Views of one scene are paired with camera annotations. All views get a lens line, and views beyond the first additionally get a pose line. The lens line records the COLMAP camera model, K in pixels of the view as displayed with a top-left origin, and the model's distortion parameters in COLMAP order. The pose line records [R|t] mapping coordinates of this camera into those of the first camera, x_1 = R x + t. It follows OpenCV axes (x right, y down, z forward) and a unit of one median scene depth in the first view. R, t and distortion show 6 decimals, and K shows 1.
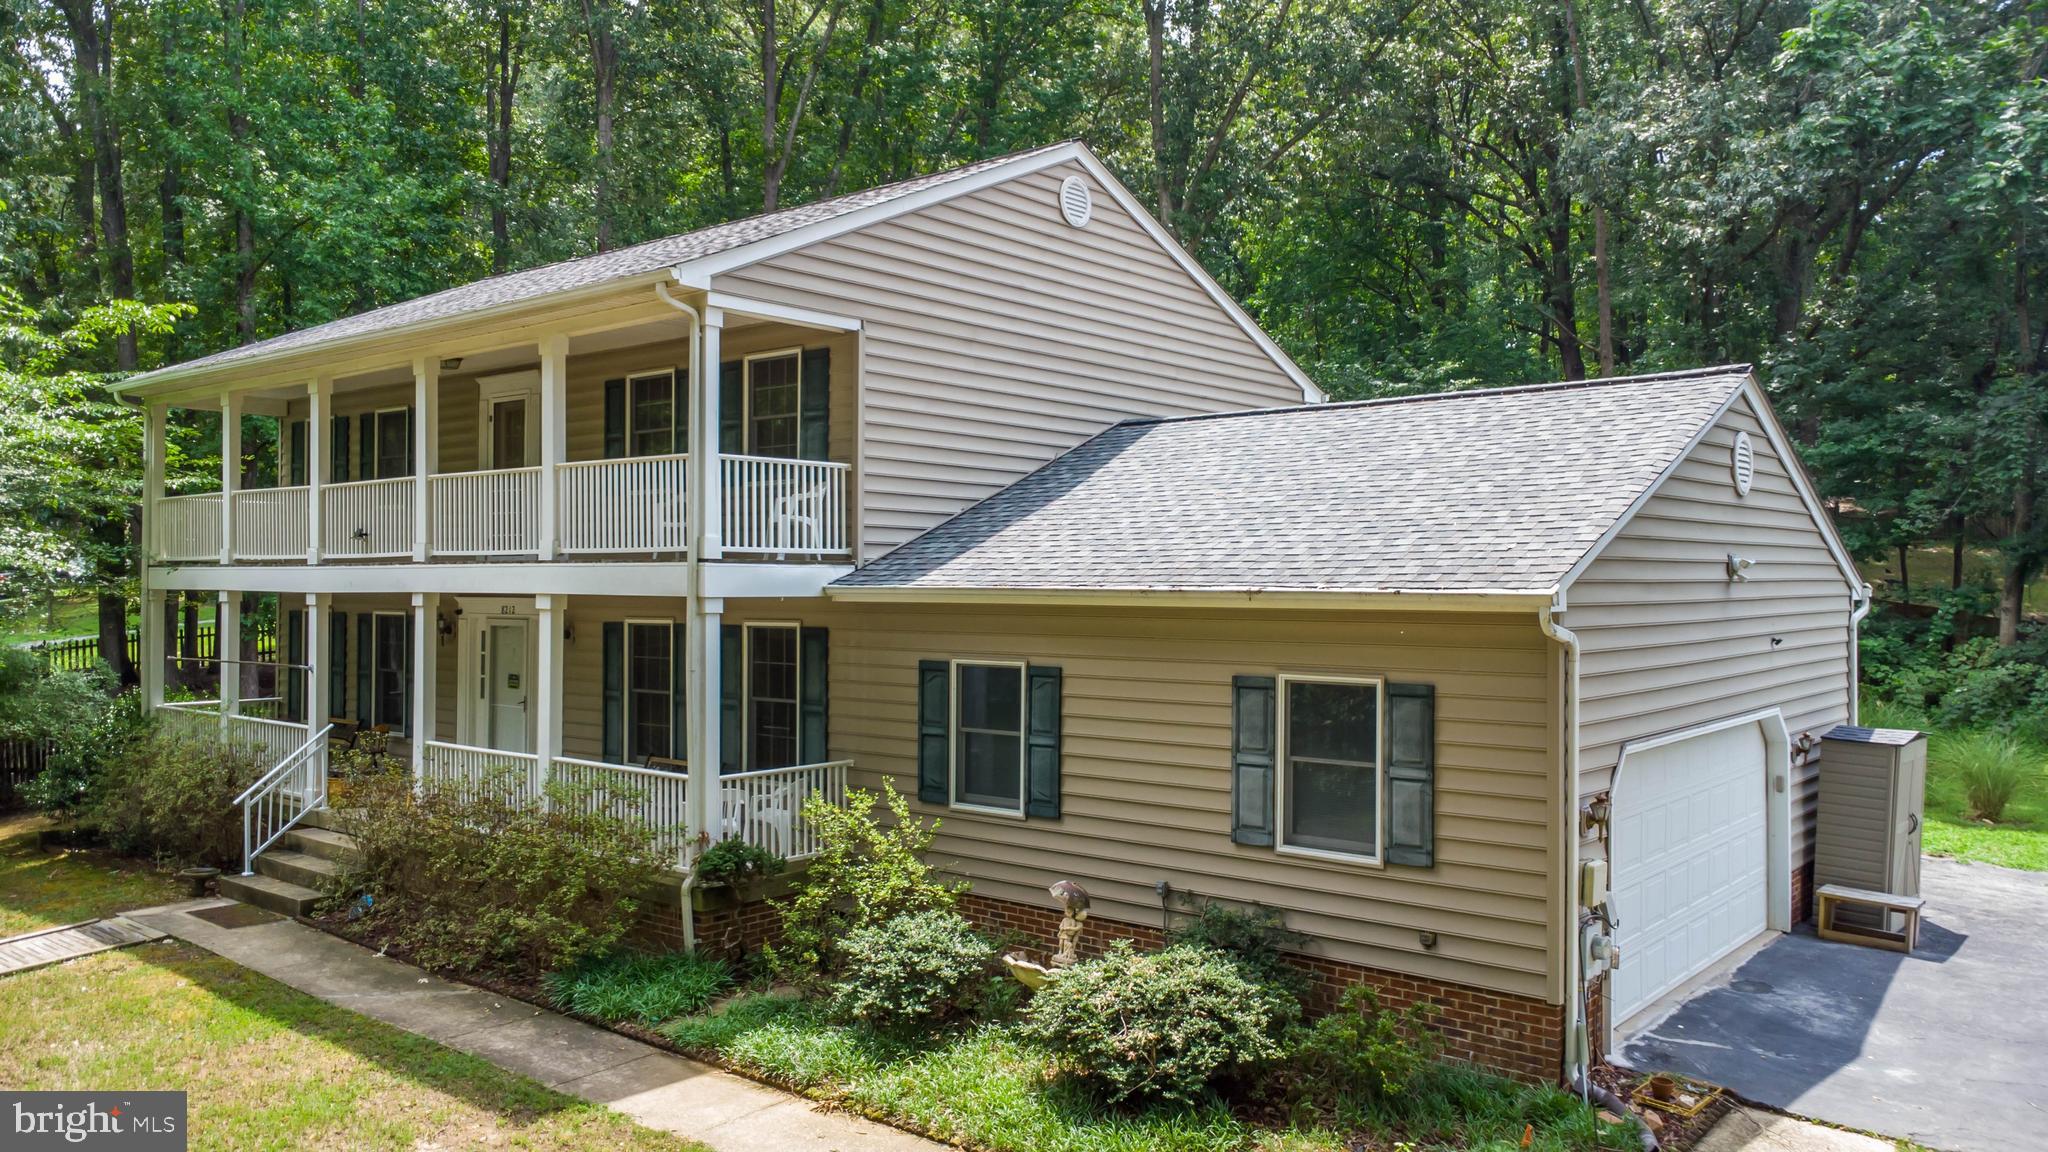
lens RADIAL K [[1496.2, 0, 1024.0], [0, 1496.2, 576.0], [0, 0, 1]] dist [0.030719, -0.047382]
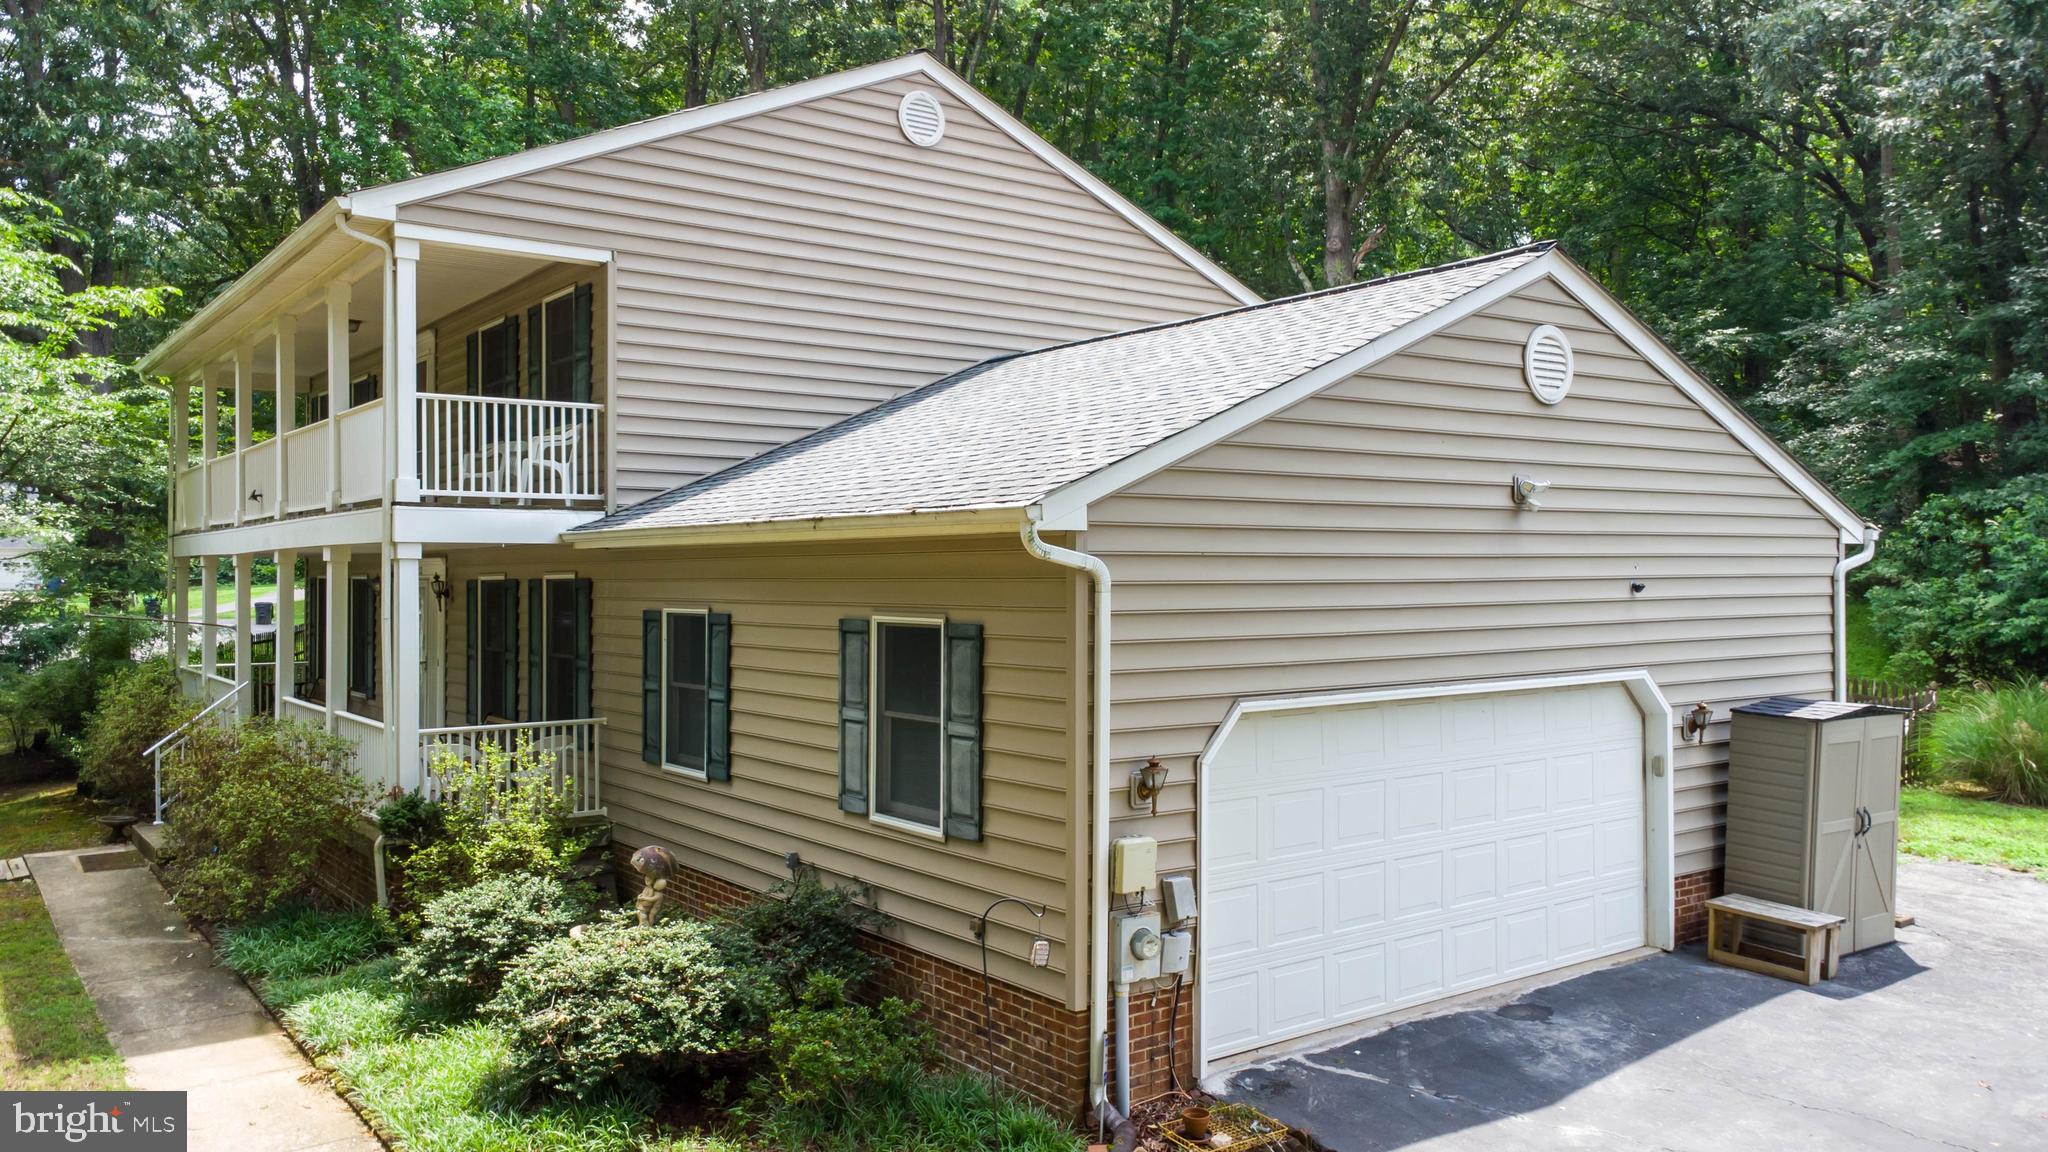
lens RADIAL K [[1503.6, 0, 1024.0], [0, 1503.6, 576.0], [0, 0, 1]] dist [0.039669, -0.045650]
pose [[0.973588, -0.005176, -0.228253, 0.405811], [0.006485, 0.999967, 0.004987, 0.034259], [0.228220, -0.006336, 0.973589, 0.152323]]
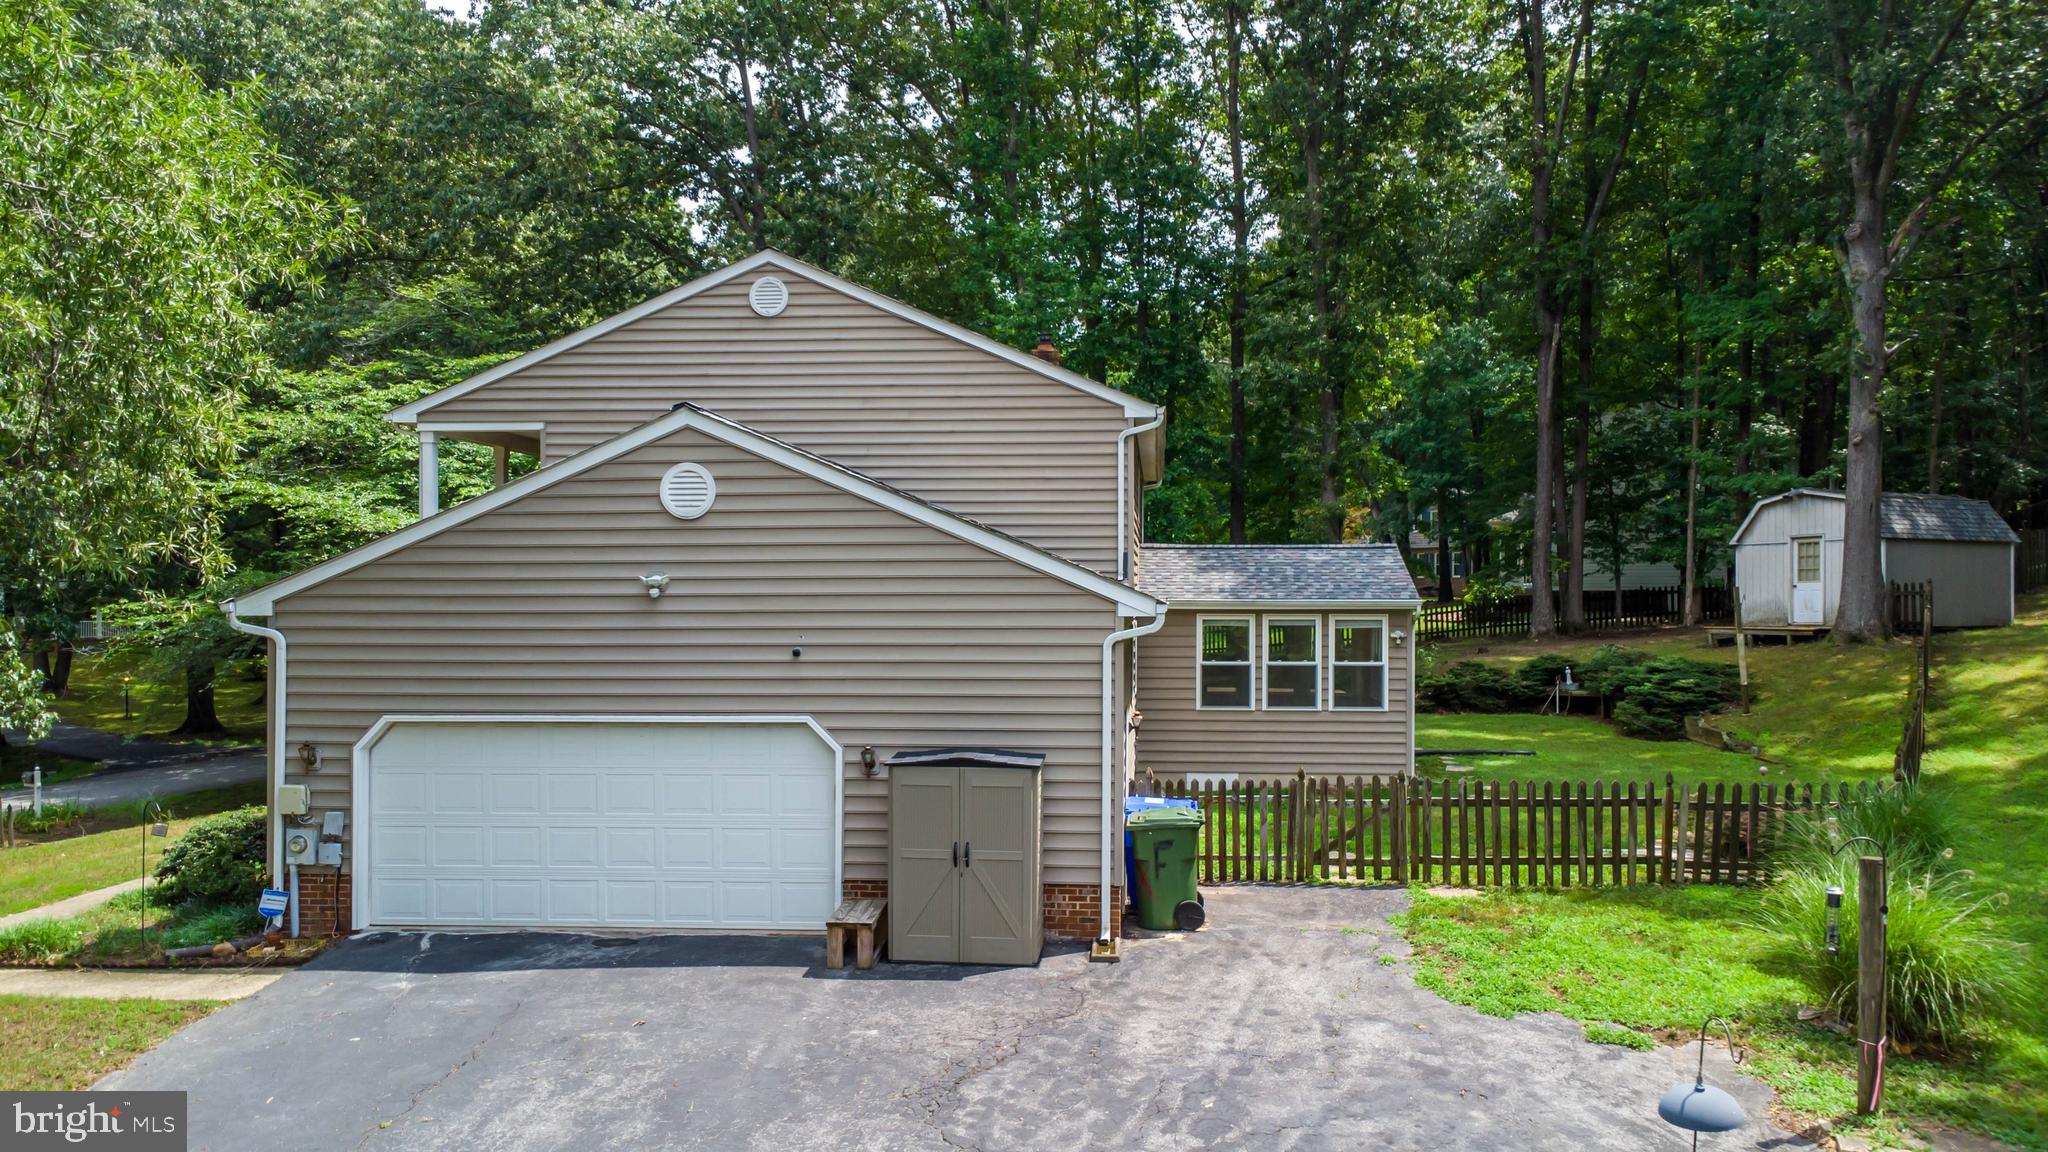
lens RADIAL K [[1450.7, 0, 1079.1], [0, 1450.7, 649.5], [0, 0, 1]] dist [0.002035, 0.000052]
pose [[0.604895, 0.032746, -0.795631, 1.586206], [0.004952, 0.998980, 0.044880, -0.003948], [0.796290, -0.031087, 0.604116, 0.604745]]
